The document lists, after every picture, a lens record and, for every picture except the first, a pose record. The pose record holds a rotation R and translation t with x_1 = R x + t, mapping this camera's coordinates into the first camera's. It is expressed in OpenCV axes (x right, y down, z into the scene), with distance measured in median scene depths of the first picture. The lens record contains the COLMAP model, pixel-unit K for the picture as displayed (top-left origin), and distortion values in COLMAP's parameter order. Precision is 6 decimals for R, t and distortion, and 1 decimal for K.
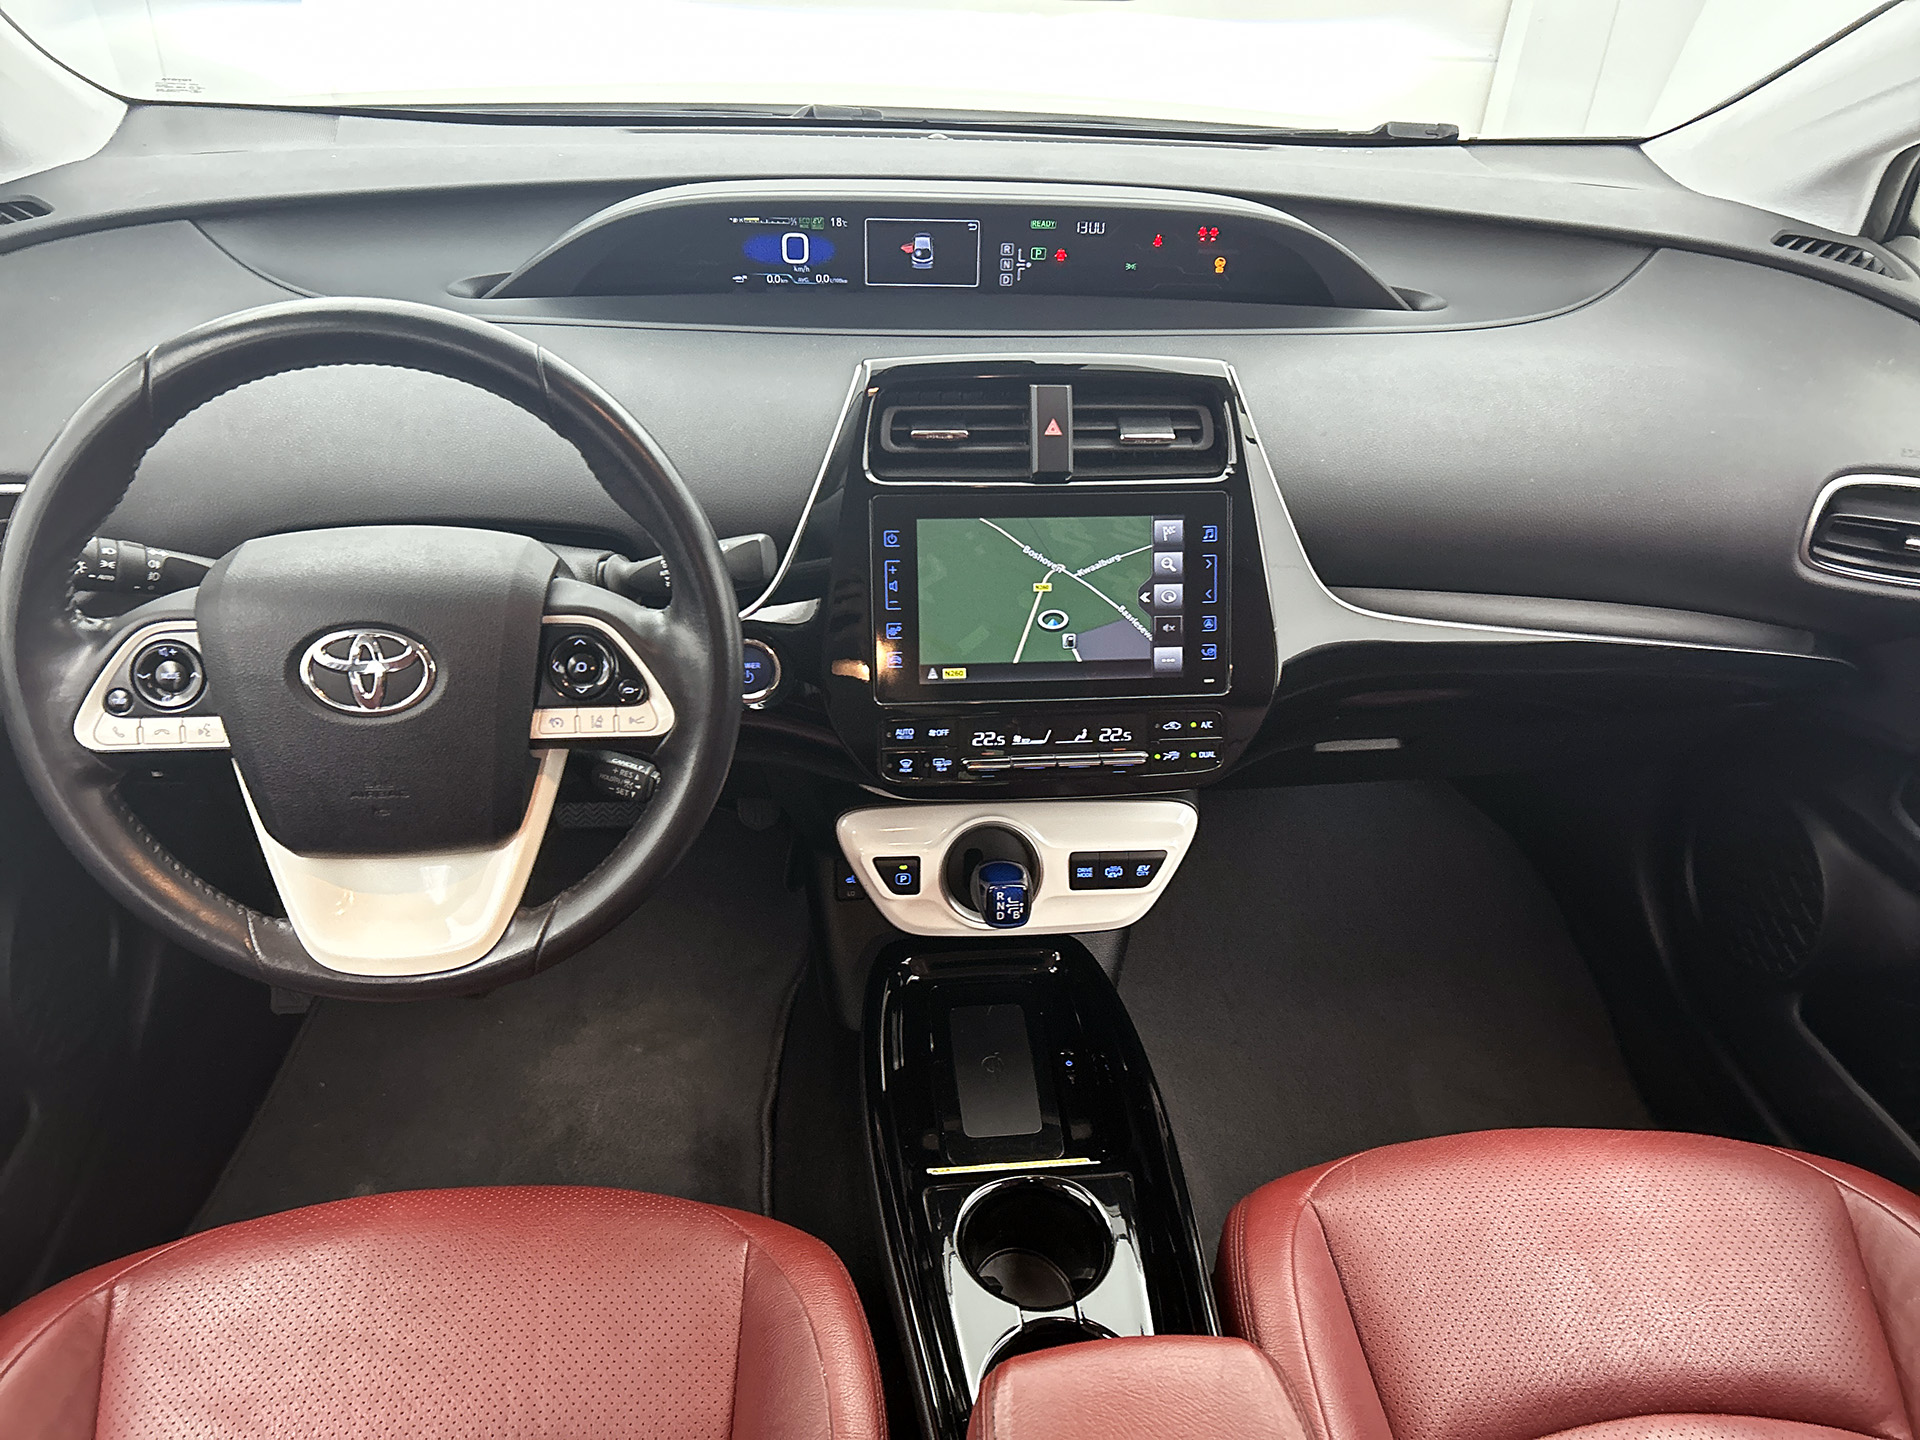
lens RADIAL K [[1497.5, 0, 973.2], [0, 1497.5, 725.5], [0, 0, 1]] dist [0.057337, -0.038244]
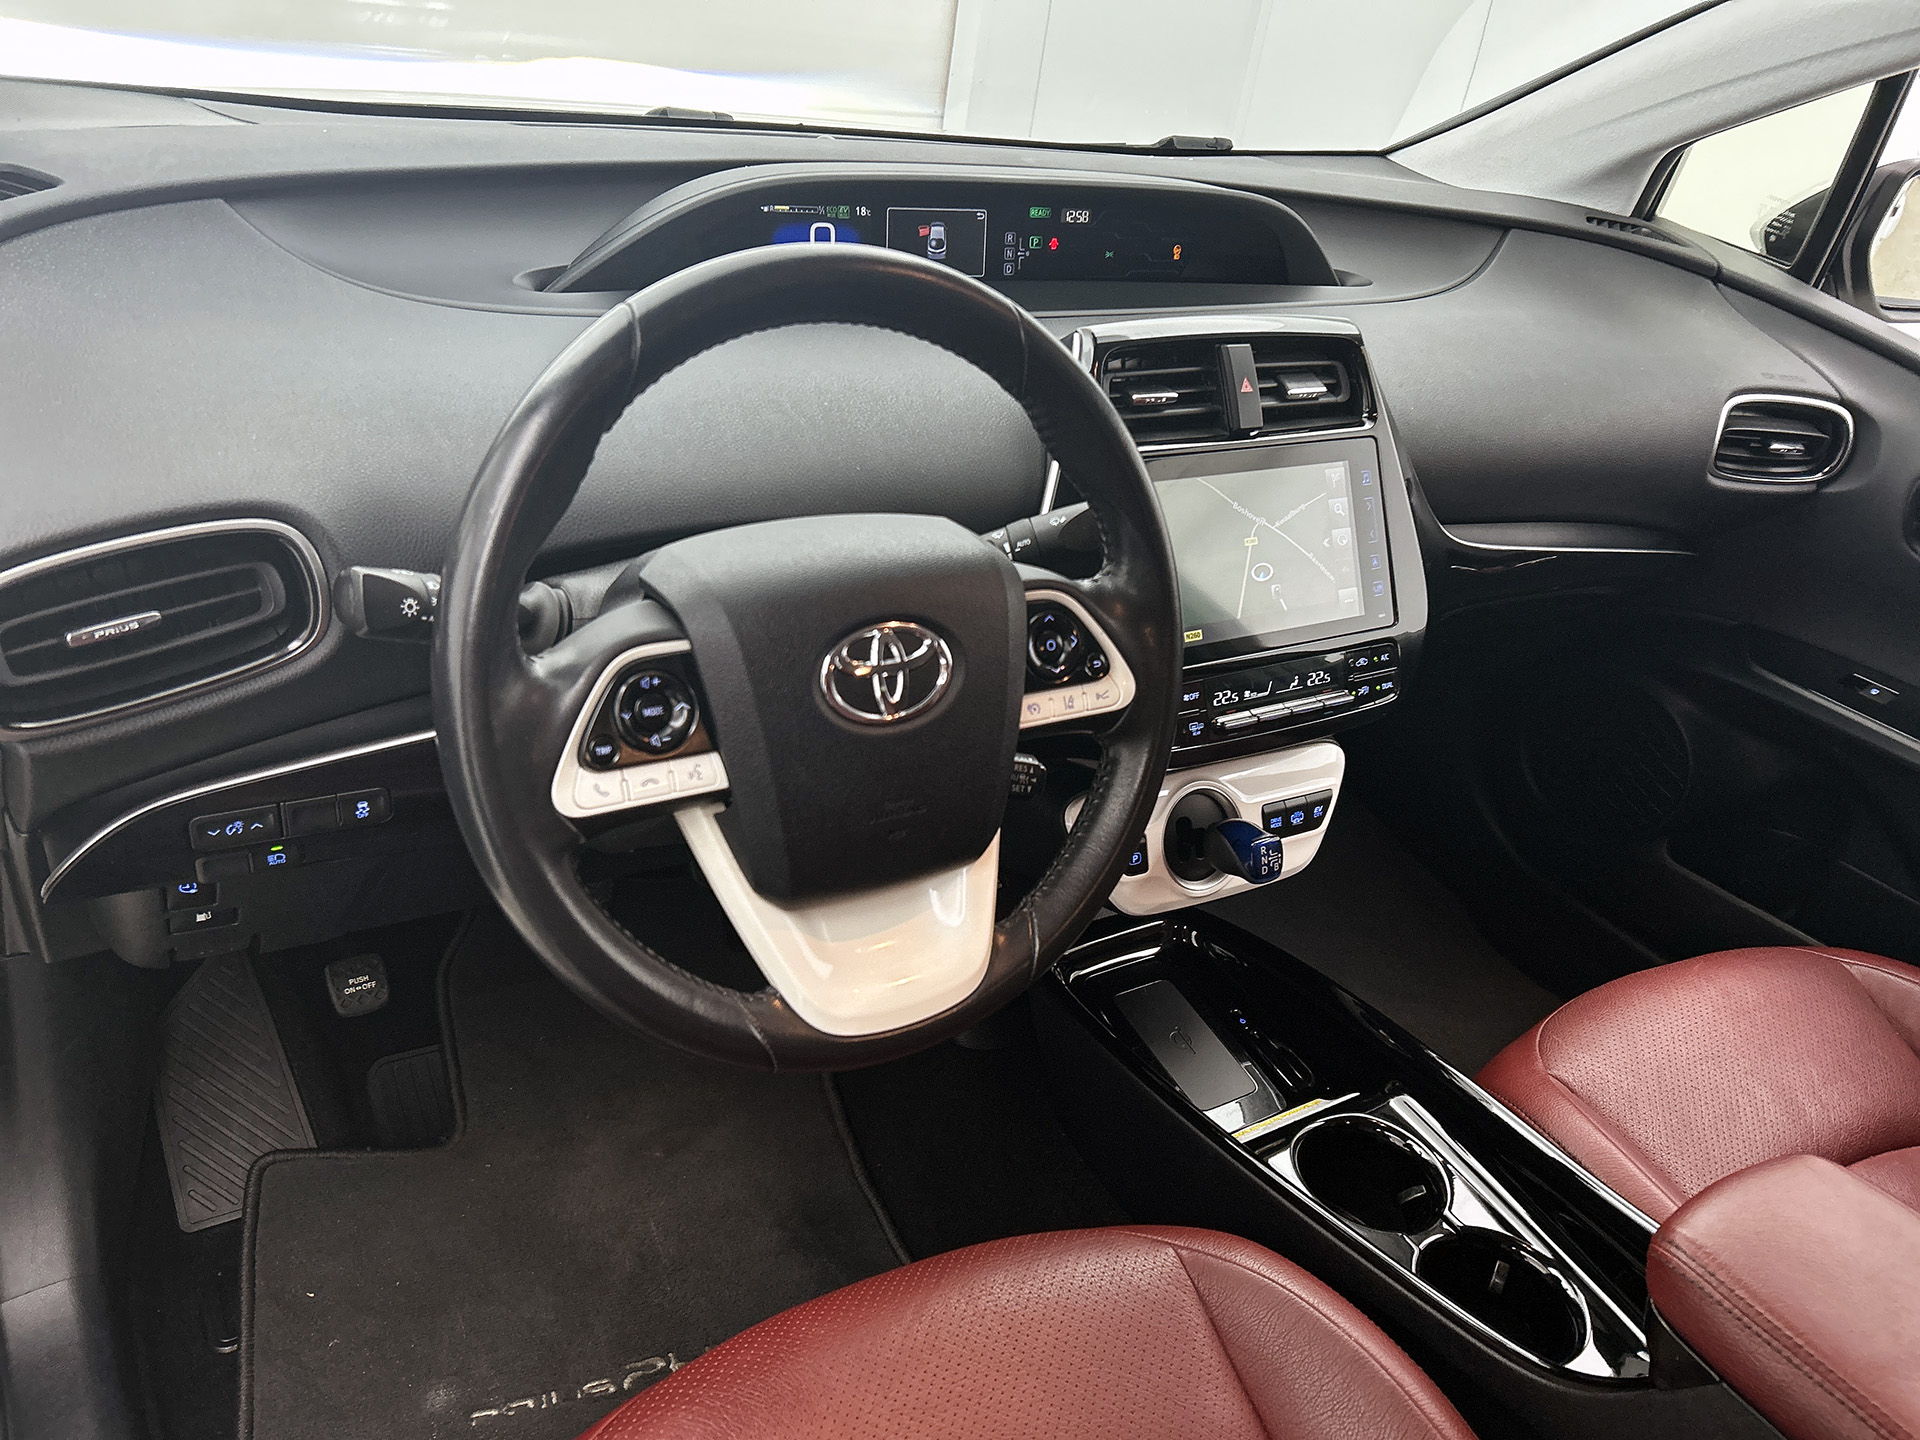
lens RADIAL K [[1497.5, 0, 965.8], [0, 1497.5, 703.7], [0, 0, 1]] dist [0.057337, -0.038244]
pose [[0.899988, -0.140142, 0.412773, -0.570360], [0.163588, 0.986288, -0.021818, 0.006653], [-0.404055, 0.087161, 0.910573, 0.160138]]
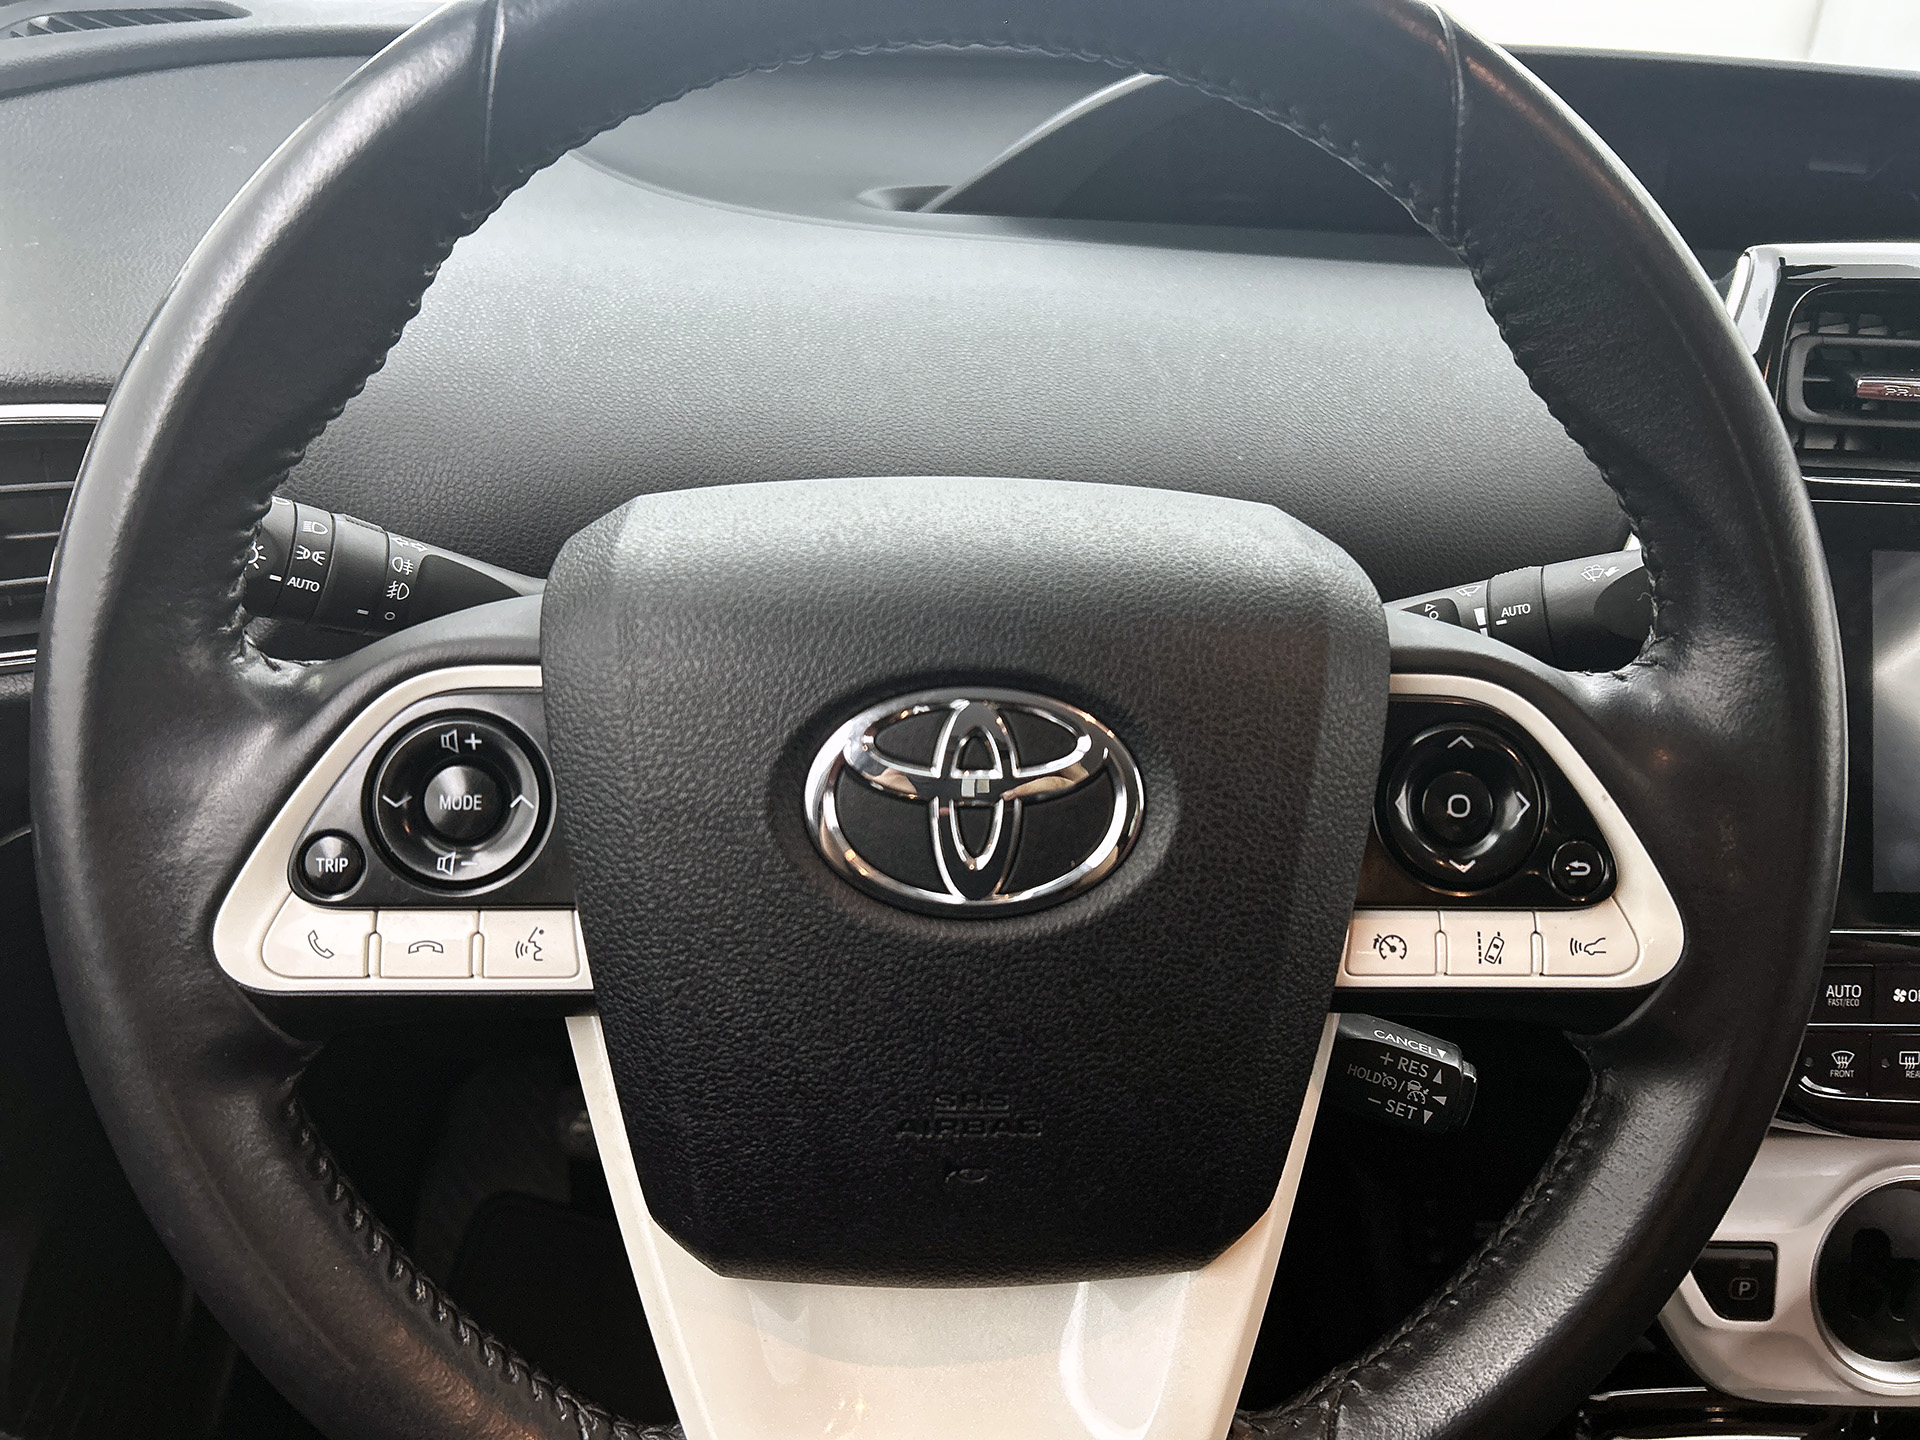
lens RADIAL K [[1497.5, 0, 946.7], [0, 1497.5, 728.7], [0, 0, 1]] dist [0.057337, -0.038244]
pose [[0.998763, 0.018684, -0.046079, -0.311975], [-0.025018, 0.989699, -0.140960, 0.000128], [0.042971, 0.141939, 0.988942, 0.497924]]
